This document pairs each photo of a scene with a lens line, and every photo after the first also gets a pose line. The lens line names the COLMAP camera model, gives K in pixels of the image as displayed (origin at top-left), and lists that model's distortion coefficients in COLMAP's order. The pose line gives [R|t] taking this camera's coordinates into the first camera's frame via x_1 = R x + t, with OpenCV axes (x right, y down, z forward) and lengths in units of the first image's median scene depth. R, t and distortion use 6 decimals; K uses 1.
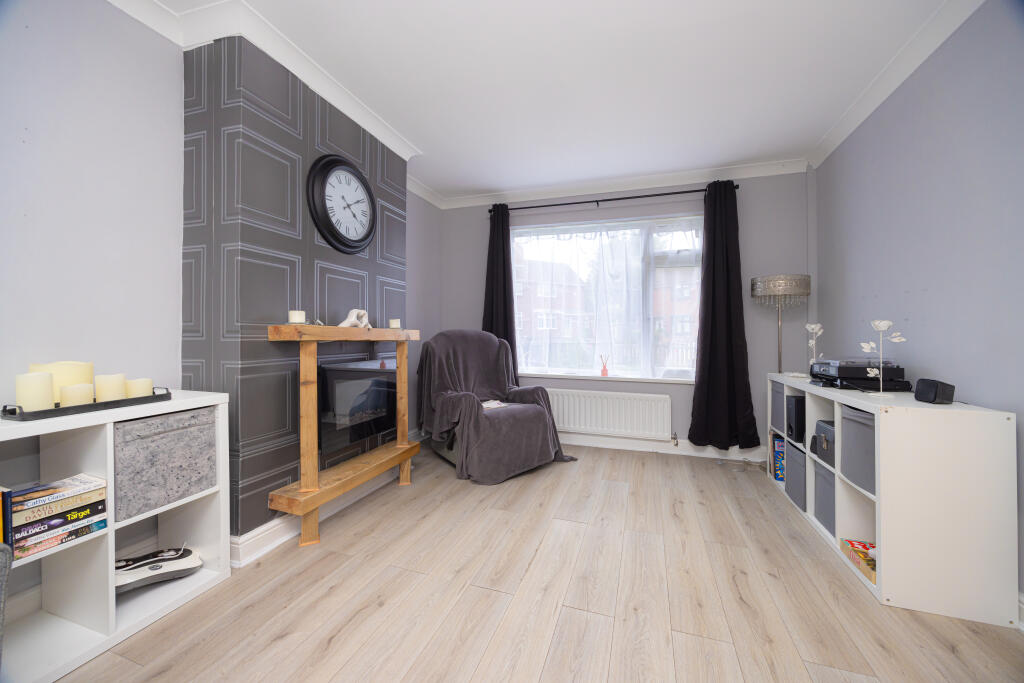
lens RADIAL K [[386.0, 0, 513.8], [0, 386.0, 337.5], [0, 0, 1]] dist [-0.011212, 0.000087]
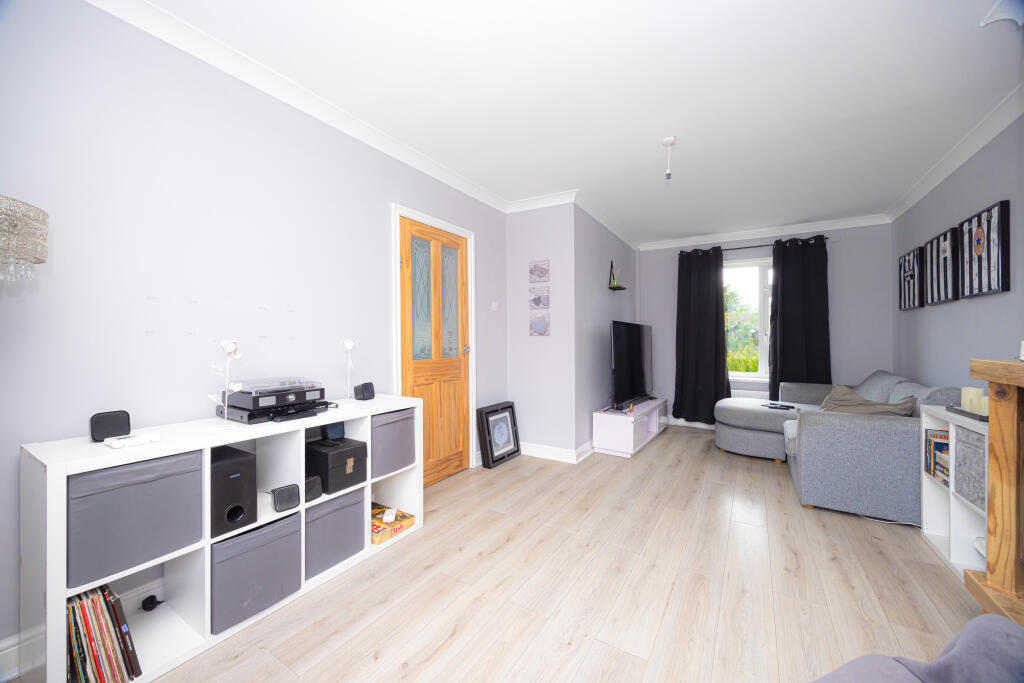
lens RADIAL K [[386.0, 0, 511.3], [0, 386.0, 338.5], [0, 0, 1]] dist [-0.011212, 0.000087]
pose [[-0.973528, -0.013434, 0.228171, 0.244821], [-0.013302, 0.999909, 0.002116, -0.066041], [-0.228179, -0.000975, -0.973619, 2.202717]]
